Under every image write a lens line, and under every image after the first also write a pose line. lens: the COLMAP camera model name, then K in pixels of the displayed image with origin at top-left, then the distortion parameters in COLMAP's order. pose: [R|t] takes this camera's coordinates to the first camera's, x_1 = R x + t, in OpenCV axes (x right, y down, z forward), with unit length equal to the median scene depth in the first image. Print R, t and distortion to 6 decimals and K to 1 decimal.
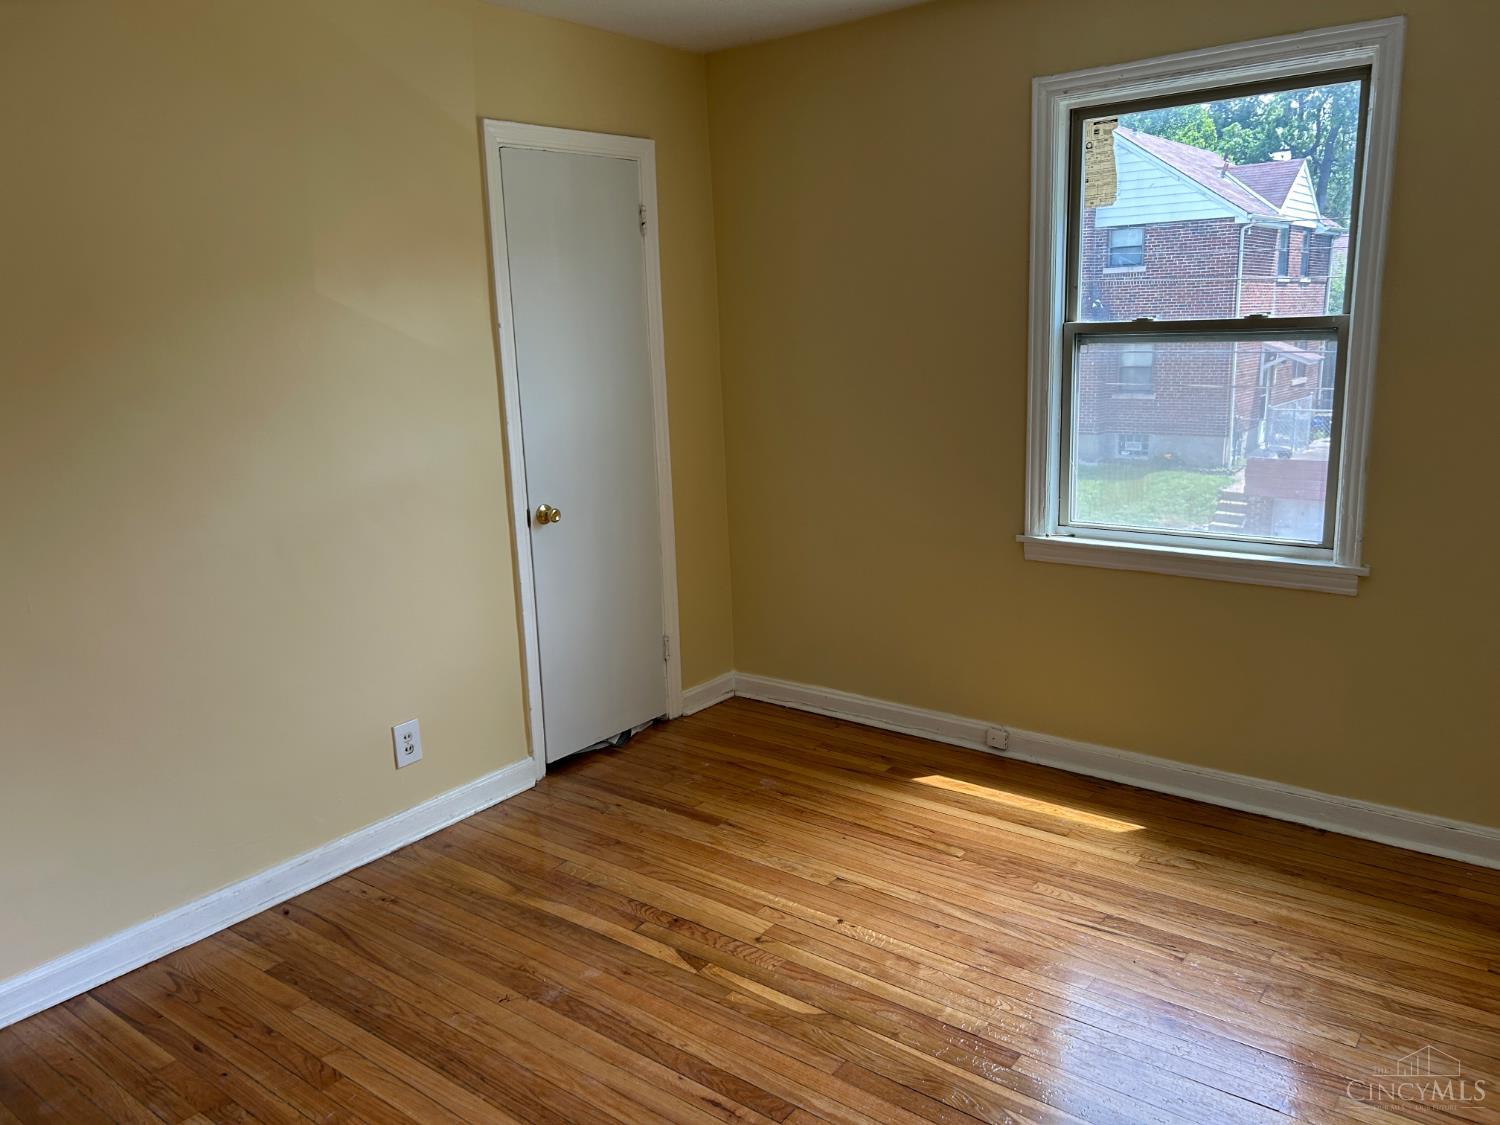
lens RADIAL K [[1133.6, 0, 748.5], [0, 1133.6, 561.3], [0, 0, 1]] dist [0.015615, -0.000497]
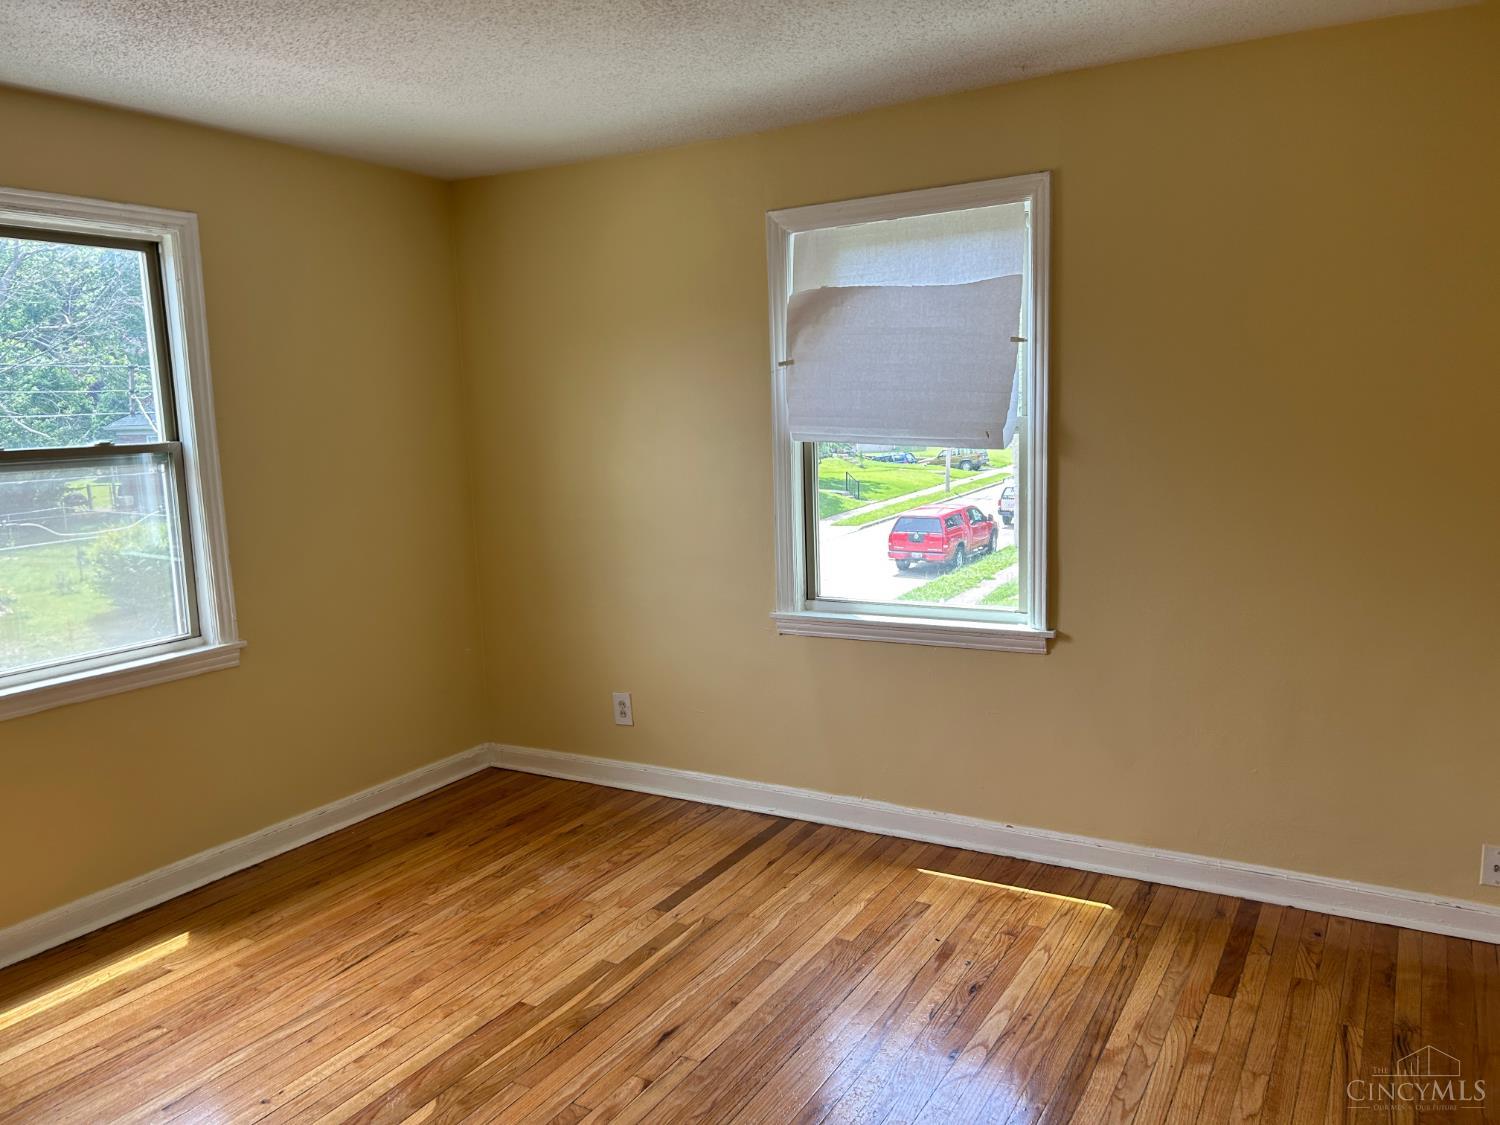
lens RADIAL K [[1133.6, 0, 749.1], [0, 1133.6, 563.9], [0, 0, 1]] dist [0.015615, -0.000497]
pose [[-0.143809, -0.098154, 0.984726, -0.717707], [0.239544, 0.962024, 0.130874, -0.100335], [-0.960176, 0.254706, -0.114836, 0.562051]]
